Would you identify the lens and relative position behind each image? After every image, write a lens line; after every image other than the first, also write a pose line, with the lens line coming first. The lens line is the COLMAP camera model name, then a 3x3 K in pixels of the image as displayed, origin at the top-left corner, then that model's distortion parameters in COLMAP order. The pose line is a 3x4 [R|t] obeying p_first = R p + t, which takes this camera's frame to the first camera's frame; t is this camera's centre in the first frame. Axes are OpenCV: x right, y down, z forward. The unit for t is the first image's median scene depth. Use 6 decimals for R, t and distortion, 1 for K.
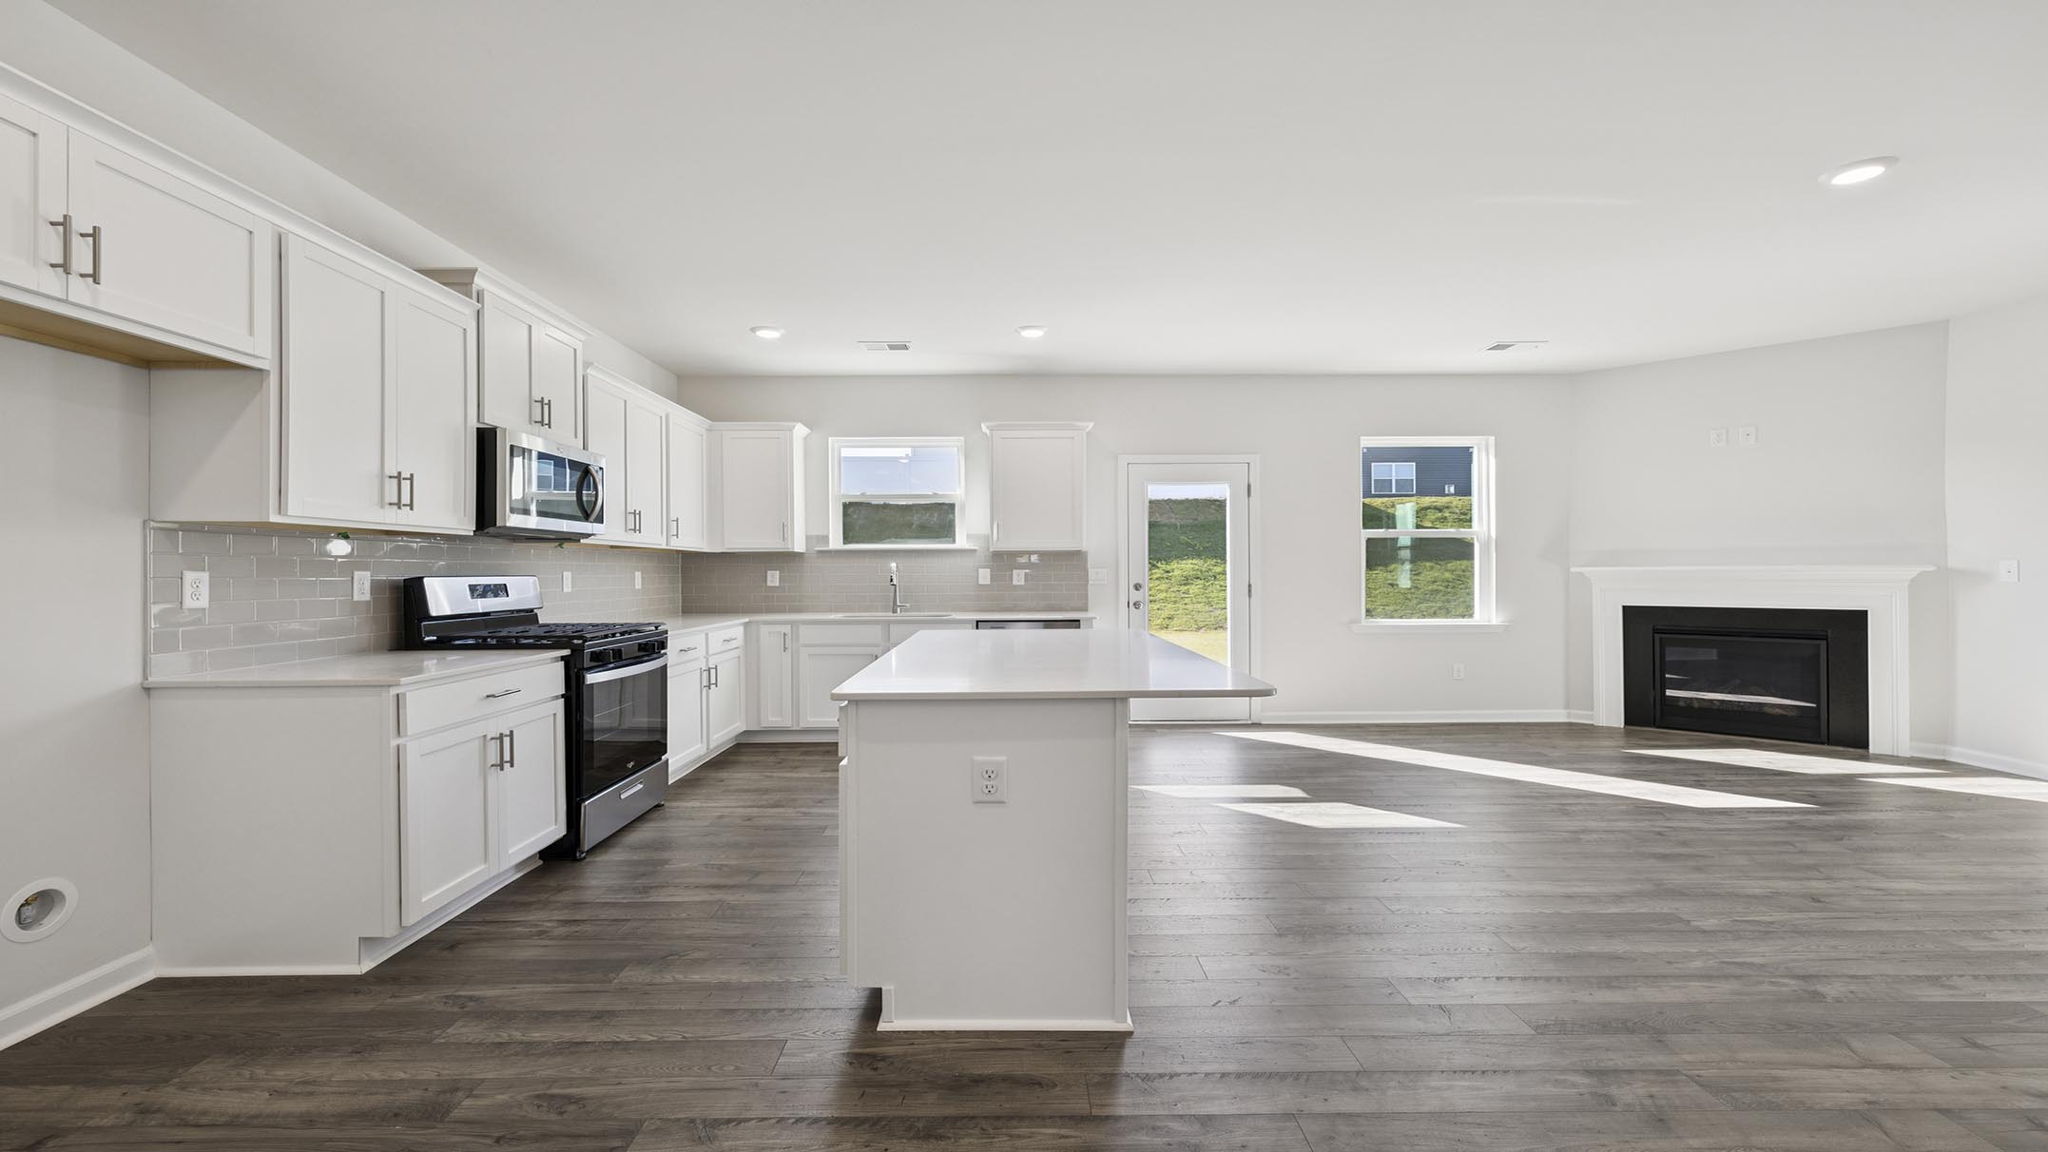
lens RADIAL K [[883.1, 0, 990.7], [0, 883.1, 571.3], [0, 0, 1]] dist [-0.001926, 0.001076]
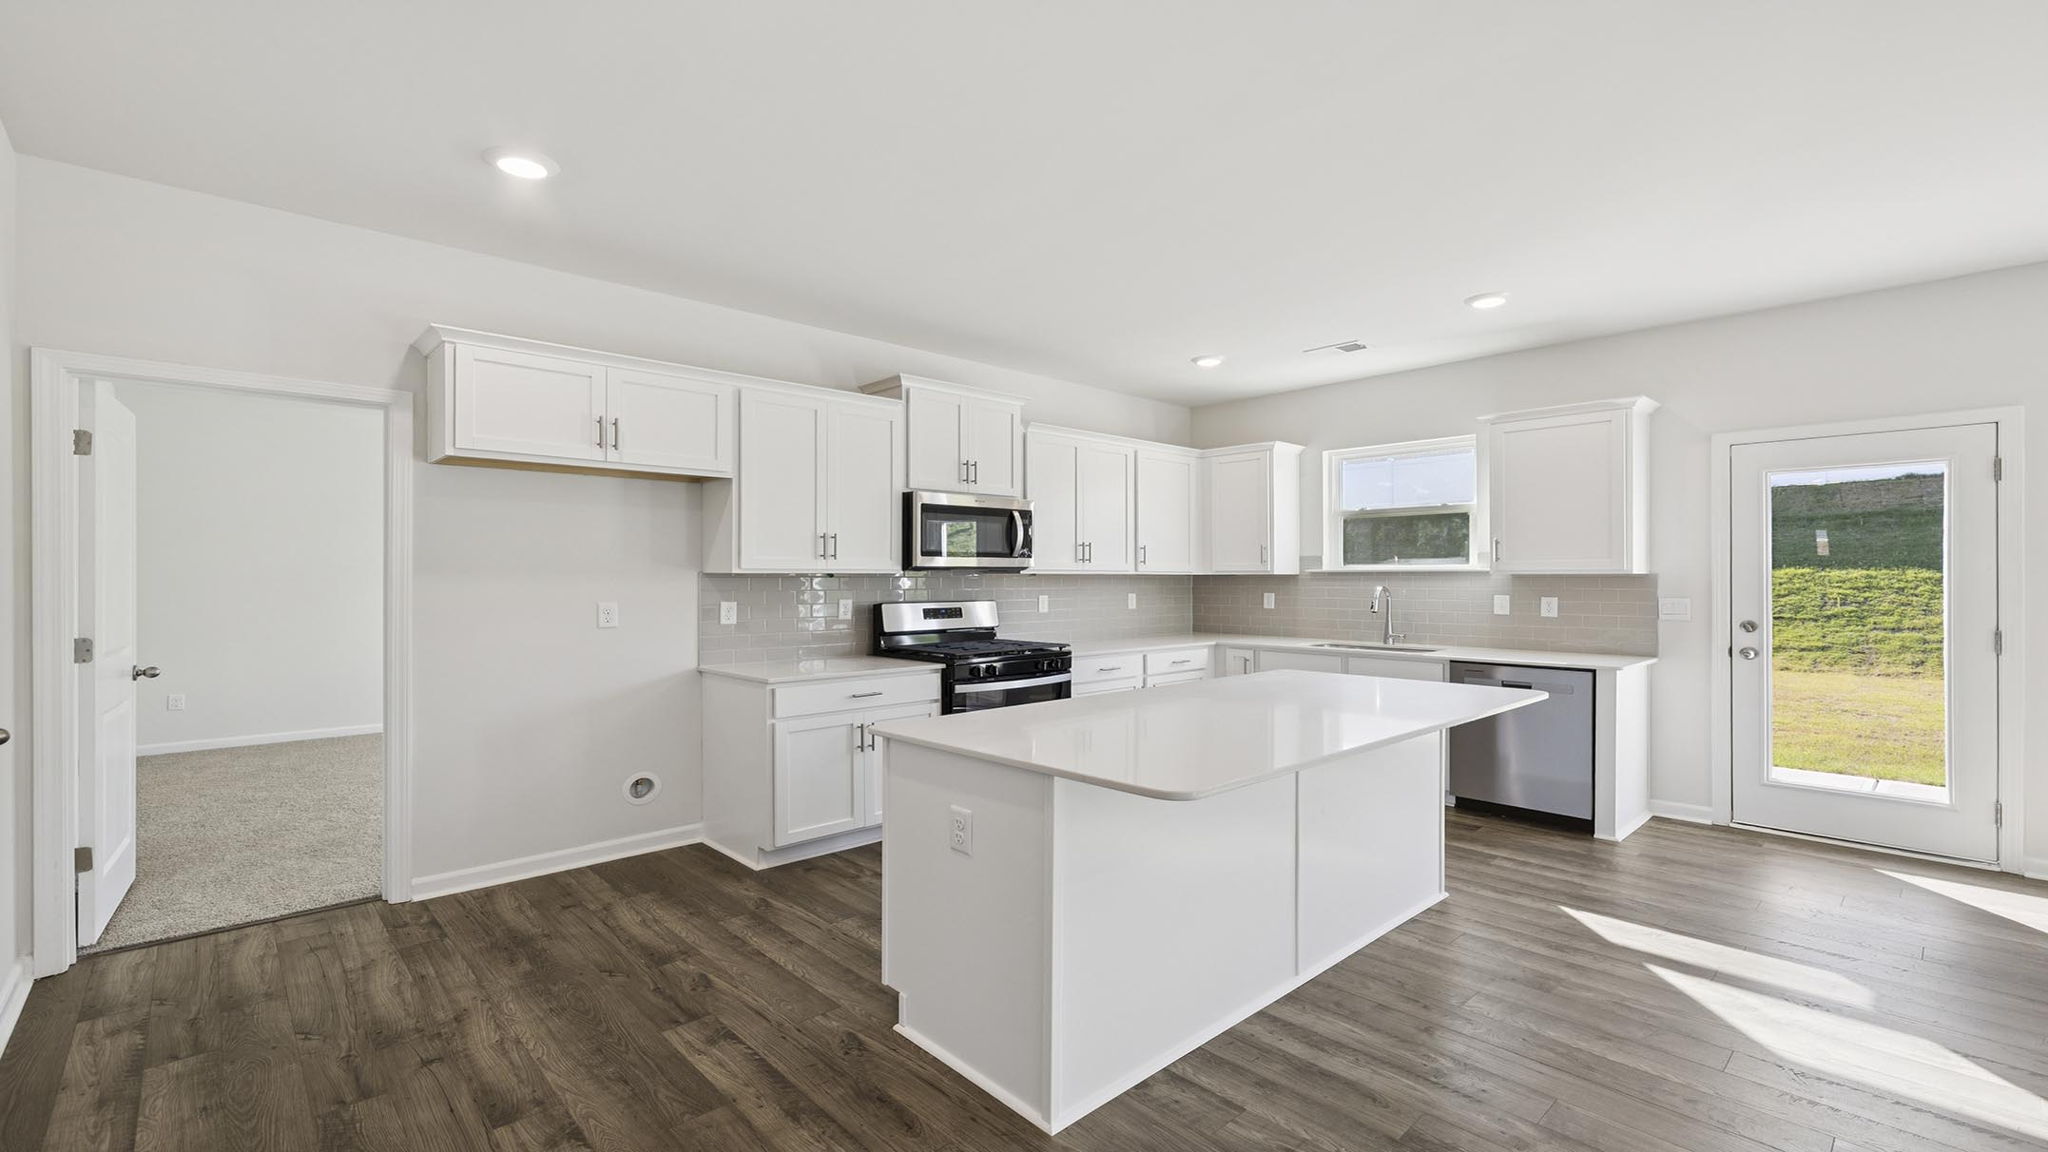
lens RADIAL K [[883.1, 0, 1002.8], [0, 883.1, 576.2], [0, 0, 1]] dist [-0.001926, 0.001076]
pose [[0.667055, 0.003960, -0.744998, 0.489131], [0.000235, 0.999985, 0.005526, -0.041841], [0.745008, -0.003861, 0.667044, 0.210361]]
